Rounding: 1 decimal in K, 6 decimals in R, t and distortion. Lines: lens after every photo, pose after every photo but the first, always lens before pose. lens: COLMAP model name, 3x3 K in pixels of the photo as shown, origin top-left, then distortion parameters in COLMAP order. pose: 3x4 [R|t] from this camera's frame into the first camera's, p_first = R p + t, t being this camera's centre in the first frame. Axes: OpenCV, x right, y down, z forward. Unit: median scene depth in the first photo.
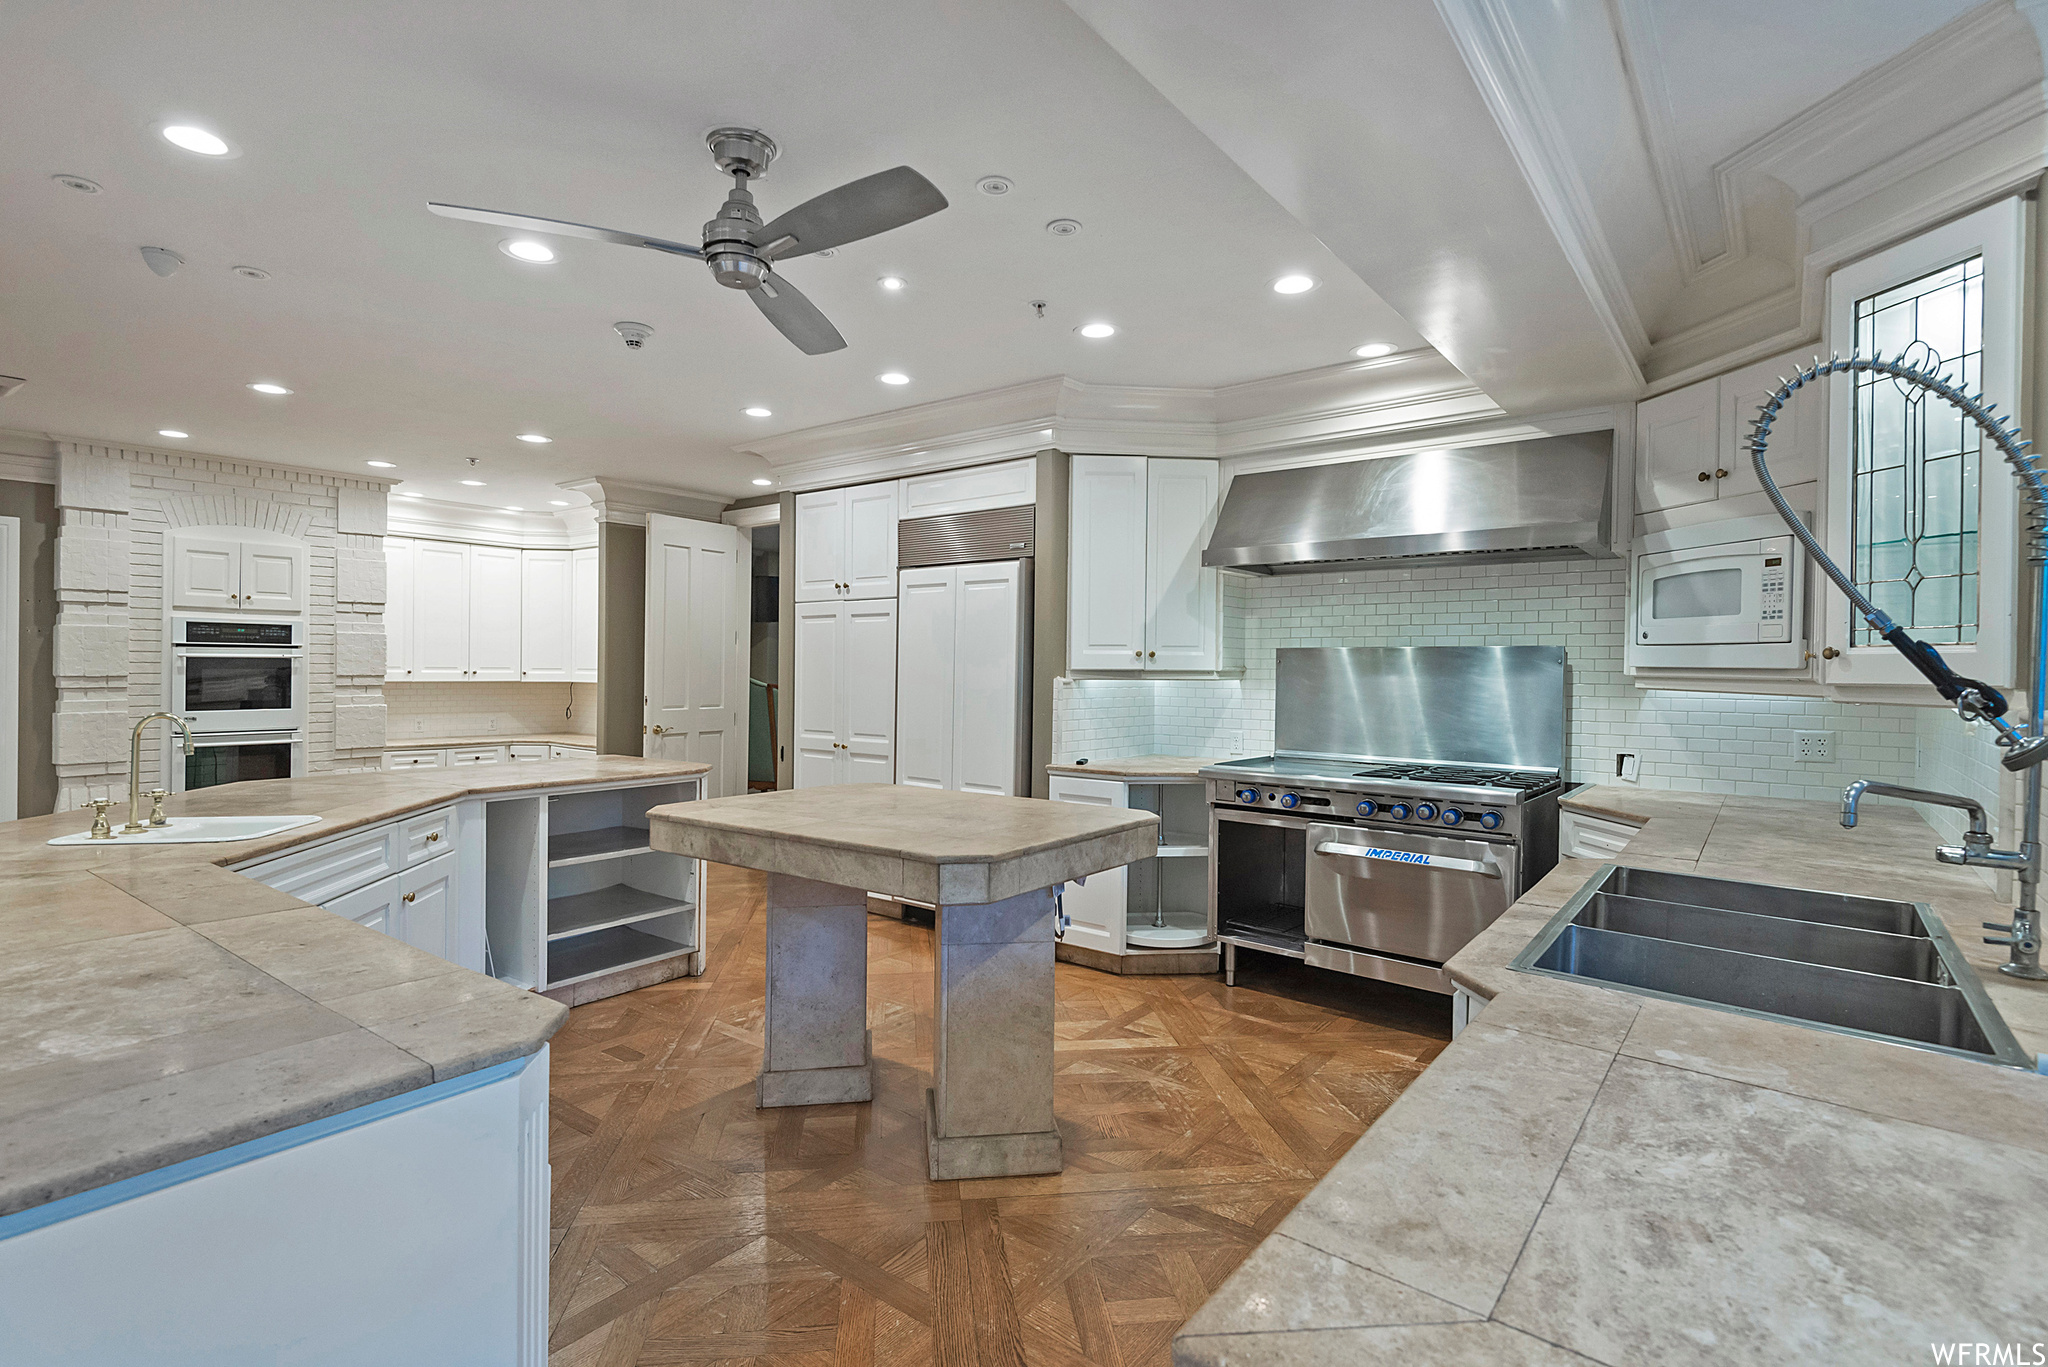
lens RADIAL K [[1011.1, 0, 1016.1], [0, 1011.1, 684.0], [0, 0, 1]] dist [0.042348, -0.038501]
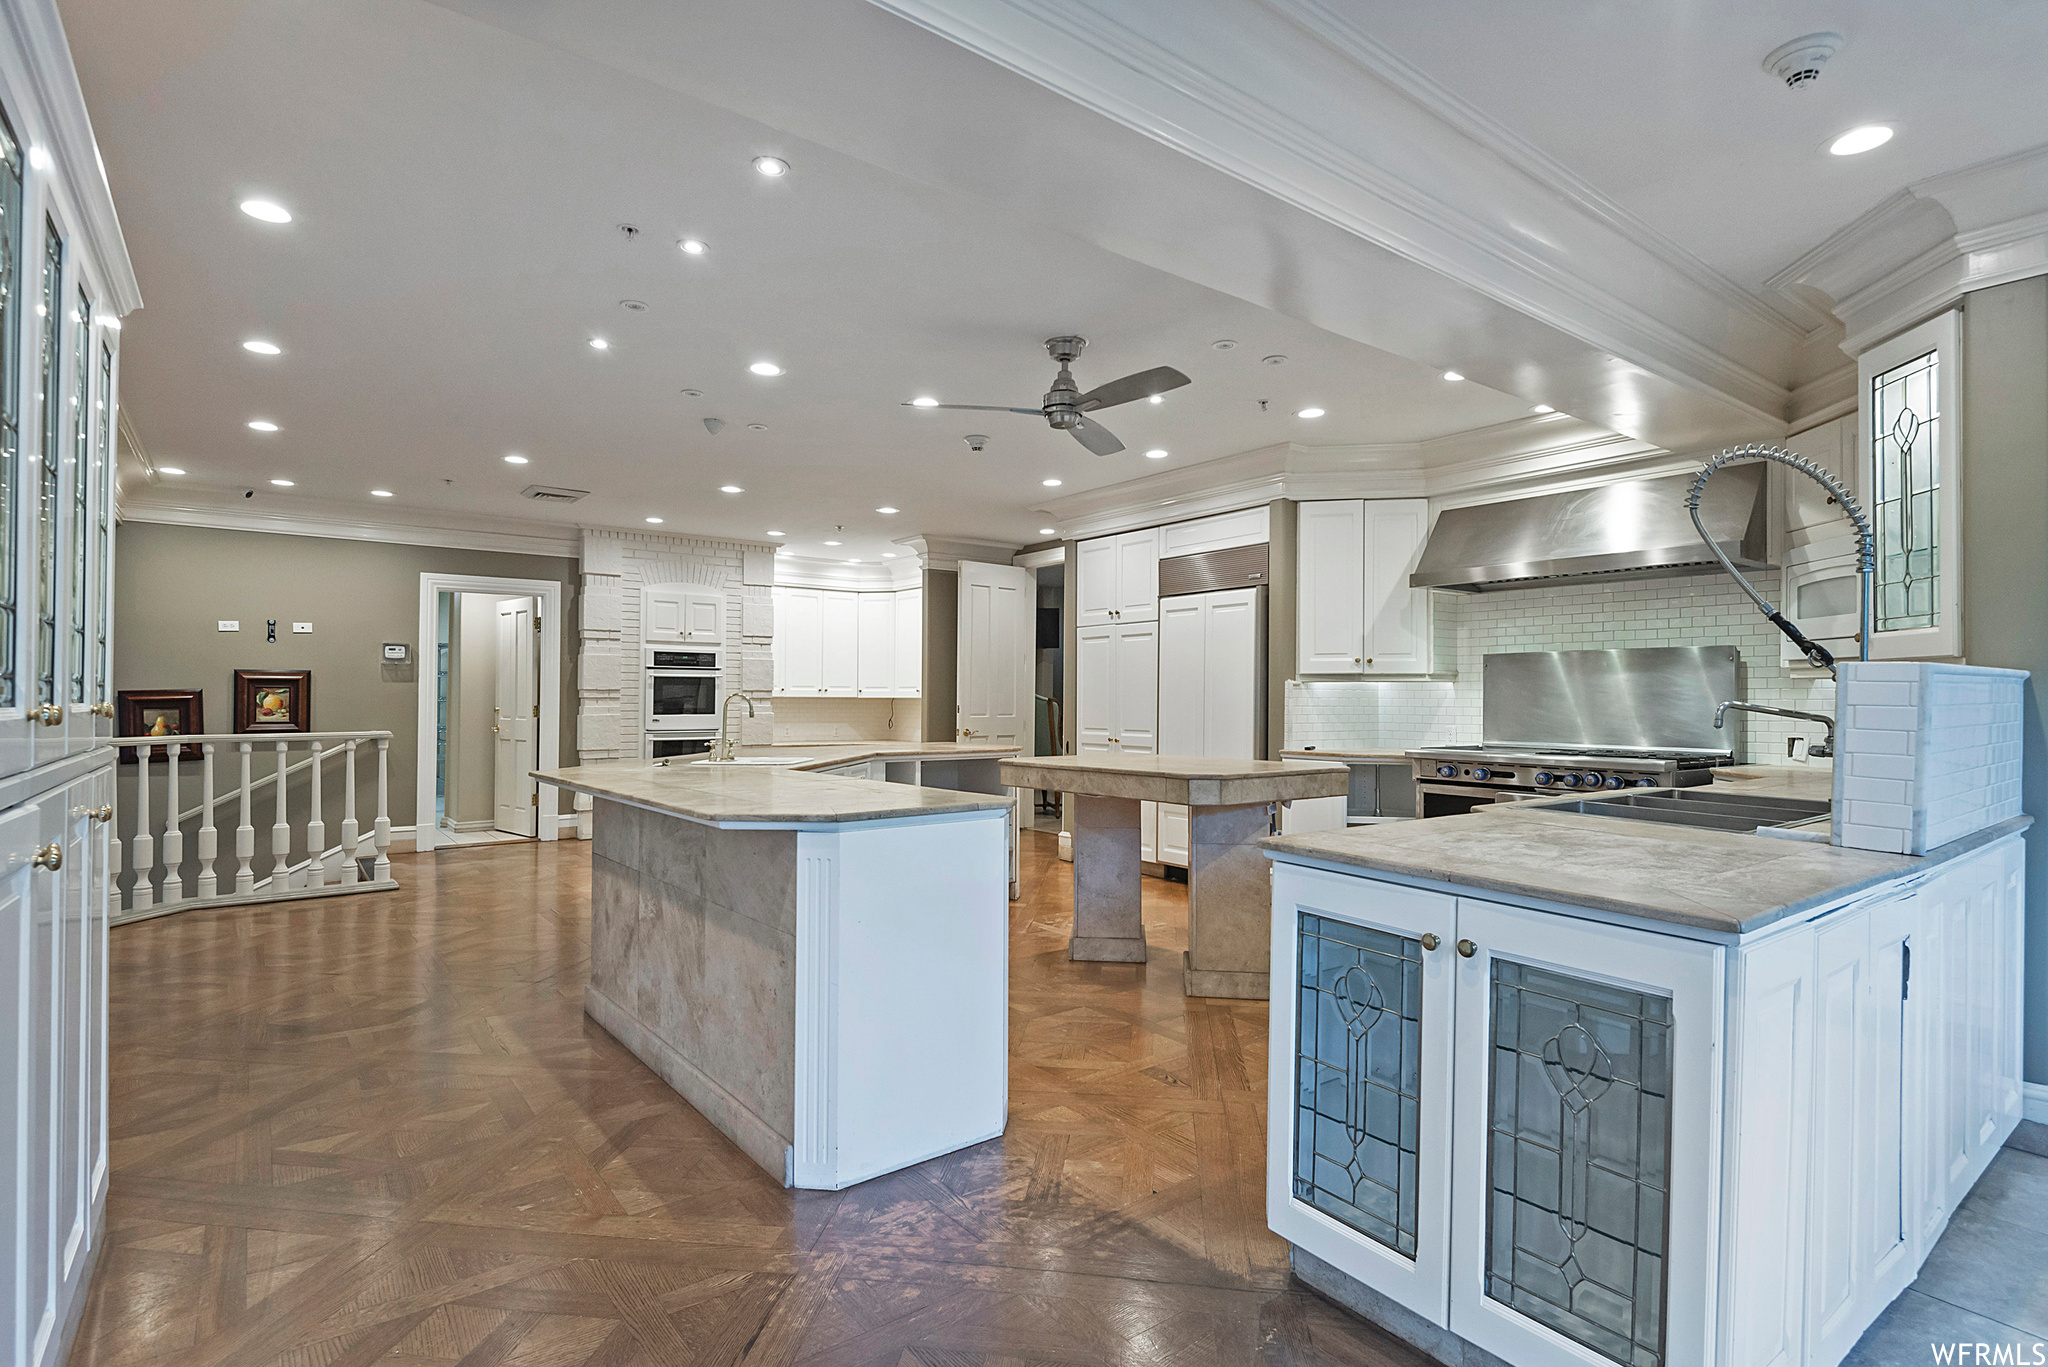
lens RADIAL K [[1011.1, 0, 1016.1], [0, 1011.1, 684.0], [0, 0, 1]] dist [0.042348, -0.038501]
pose [[0.967889, -0.010214, -0.251172, 0.028841], [0.002894, 0.999561, -0.029498, 0.032943], [0.251363, 0.027824, 0.967493, -0.283235]]
